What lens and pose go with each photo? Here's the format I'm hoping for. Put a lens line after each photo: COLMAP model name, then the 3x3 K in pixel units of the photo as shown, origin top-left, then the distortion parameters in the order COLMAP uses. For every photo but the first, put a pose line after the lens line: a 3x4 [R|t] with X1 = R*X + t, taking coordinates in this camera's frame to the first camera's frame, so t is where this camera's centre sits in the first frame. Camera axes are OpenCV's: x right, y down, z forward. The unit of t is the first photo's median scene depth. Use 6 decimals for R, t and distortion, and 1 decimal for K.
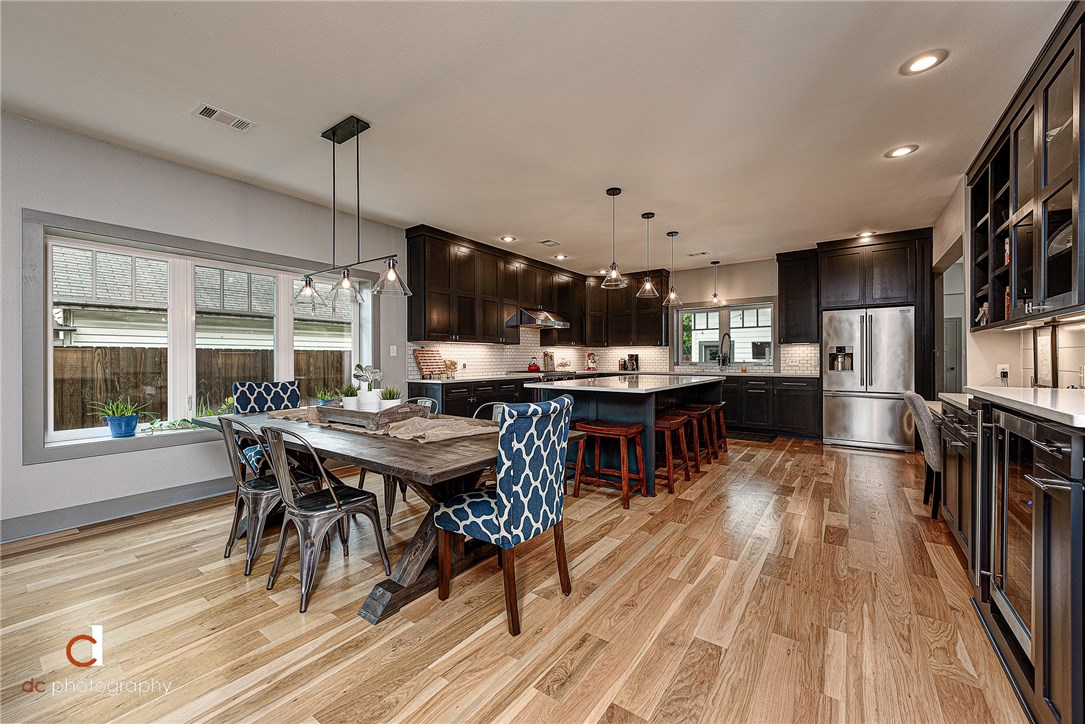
lens RADIAL K [[425.6, 0, 537.6], [0, 425.6, 361.1], [0, 0, 1]] dist [0.002078, 0.000253]
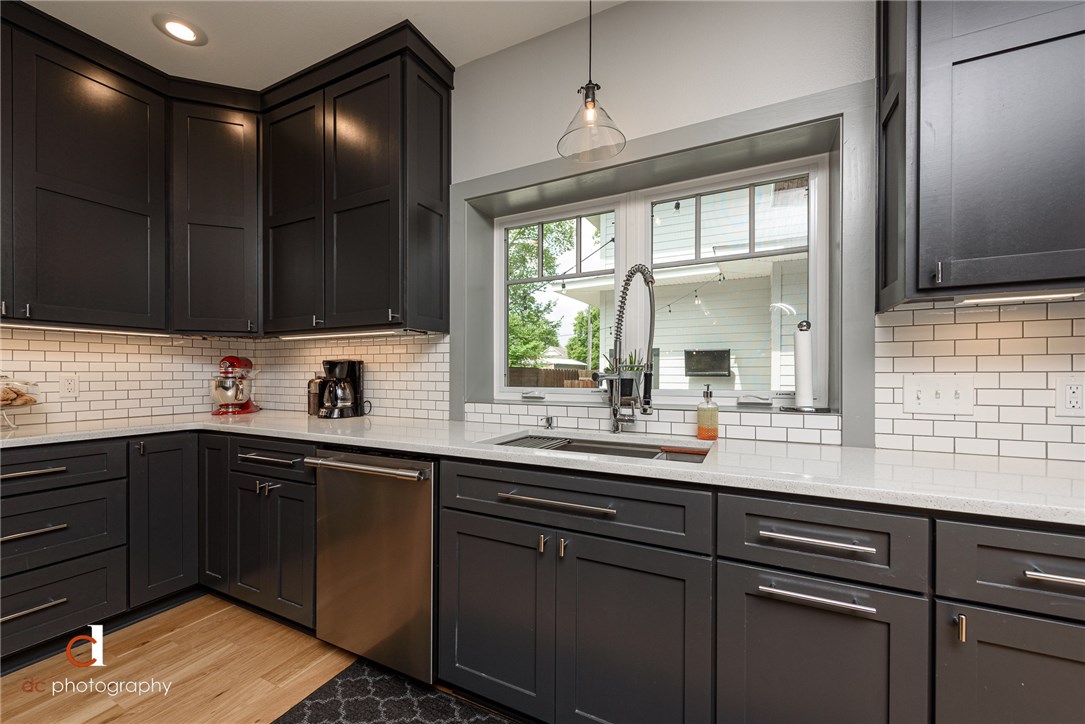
lens RADIAL K [[425.6, 0, 545.2], [0, 425.6, 378.7], [0, 0, 1]] dist [0.002078, 0.000253]
pose [[0.984762, 0.003257, 0.173877, 0.359518], [-0.004223, 0.999978, 0.005185, -0.006707], [-0.173857, -0.005840, 0.984754, 0.791593]]
